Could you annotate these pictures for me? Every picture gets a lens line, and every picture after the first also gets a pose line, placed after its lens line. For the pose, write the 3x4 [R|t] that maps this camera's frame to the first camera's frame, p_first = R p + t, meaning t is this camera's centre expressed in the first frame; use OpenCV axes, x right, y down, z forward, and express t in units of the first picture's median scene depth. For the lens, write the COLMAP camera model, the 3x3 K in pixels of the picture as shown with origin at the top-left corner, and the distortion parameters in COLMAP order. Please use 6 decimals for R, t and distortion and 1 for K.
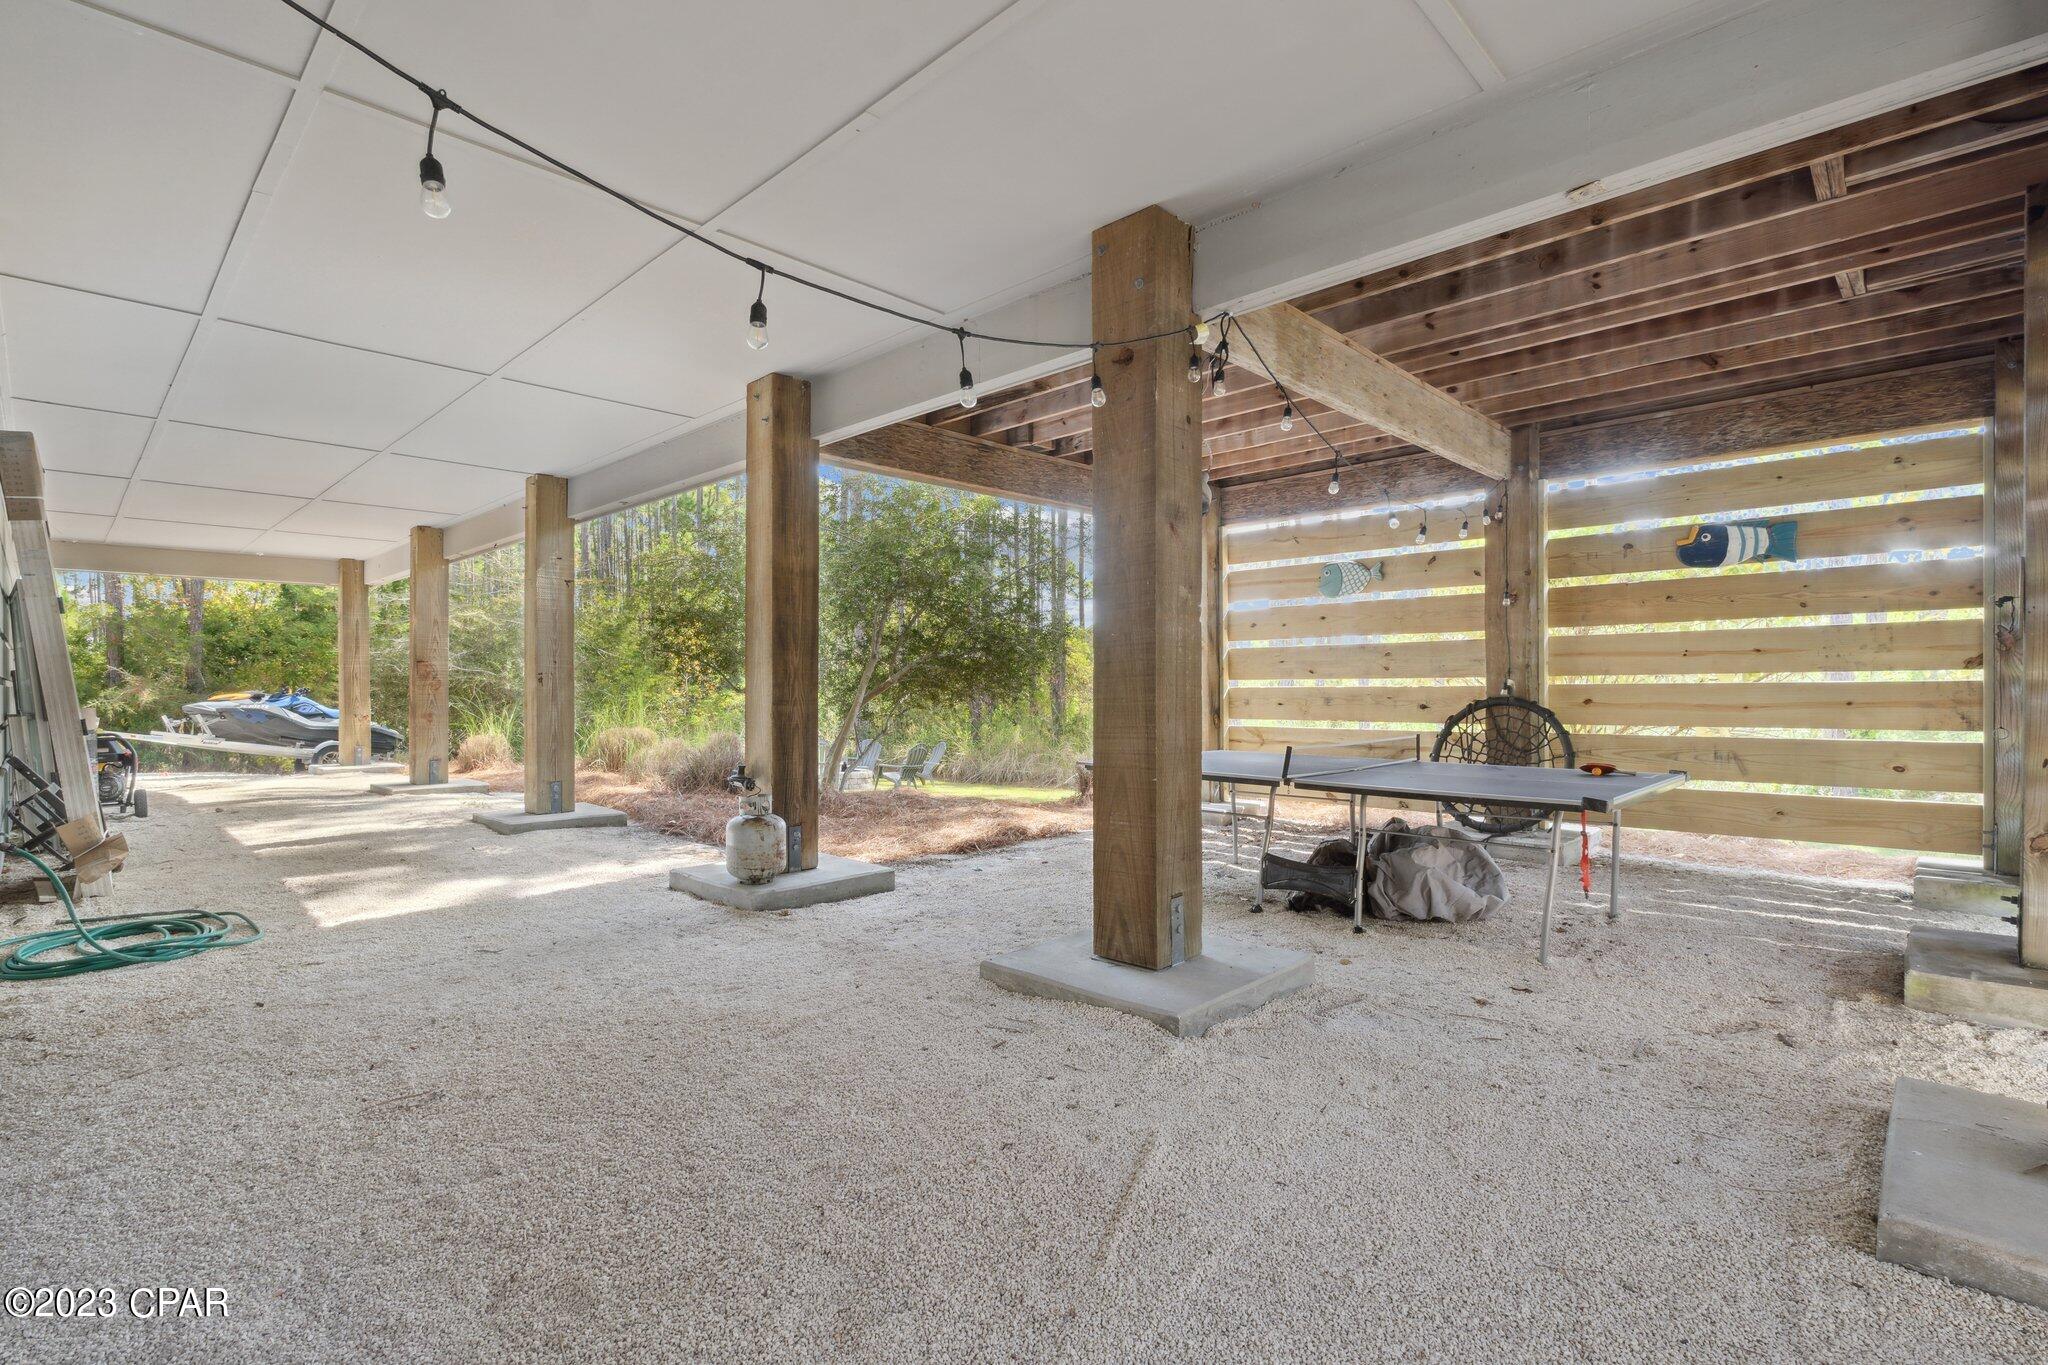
lens RADIAL K [[950.0, 0, 1023.8], [0, 950.0, 684.9], [0, 0, 1]] dist [-0.000483, -0.000026]
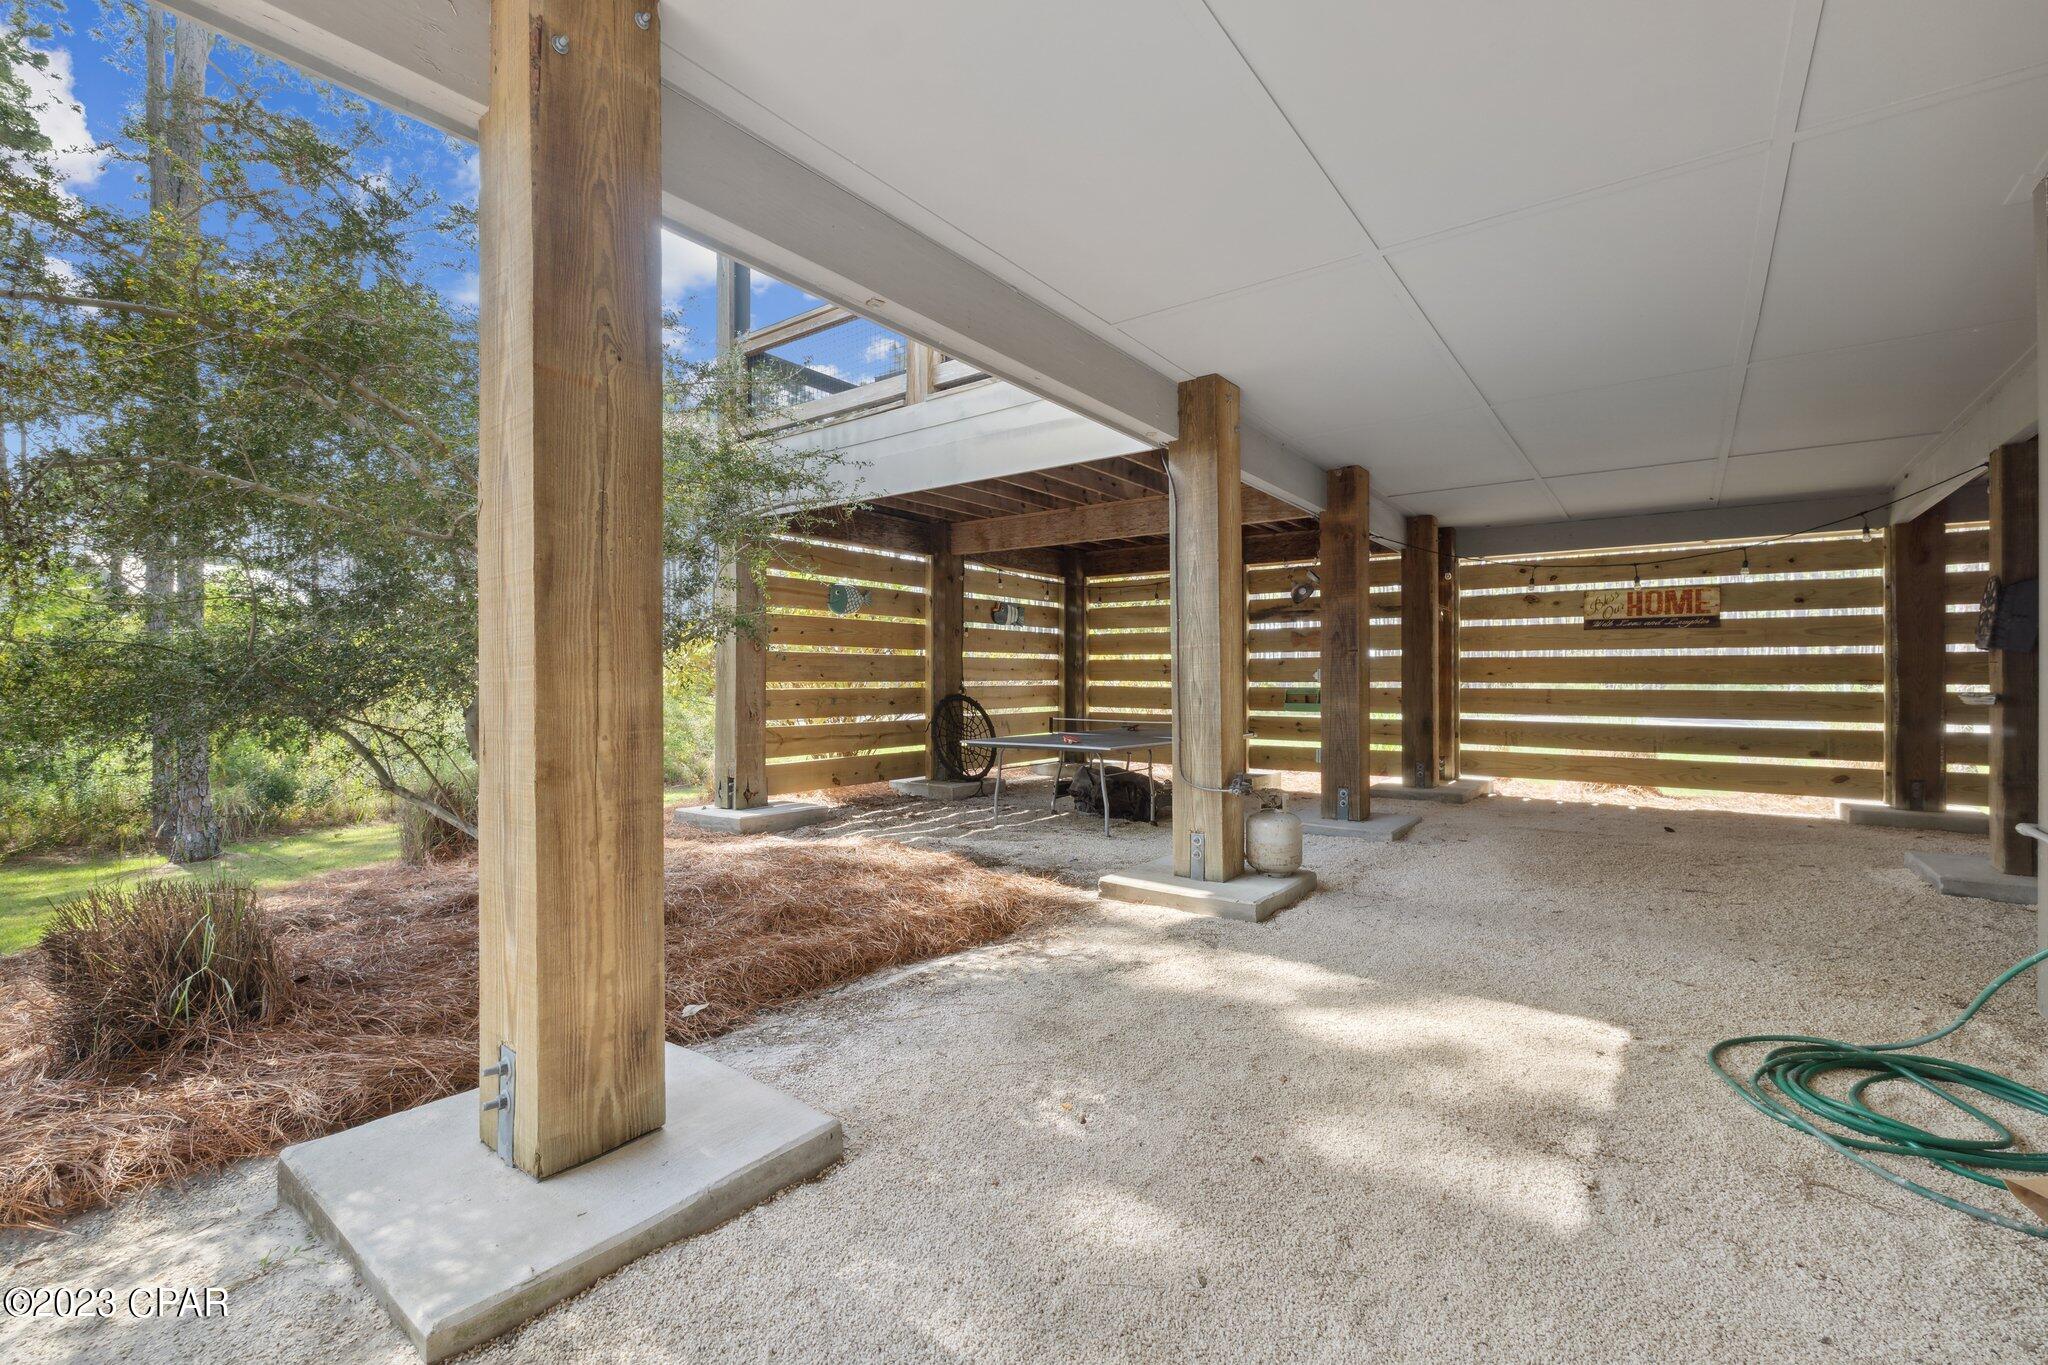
lens RADIAL K [[875.7, 0, 1024.1], [0, 875.7, 678.7], [0, 0, 1]] dist [-0.010129, 0.000106]
pose [[-0.122058, 0.002524, 0.992520, -0.833450], [-0.000315, 0.999997, -0.002582, -0.008468], [-0.992523, -0.000628, -0.122056, 0.958588]]
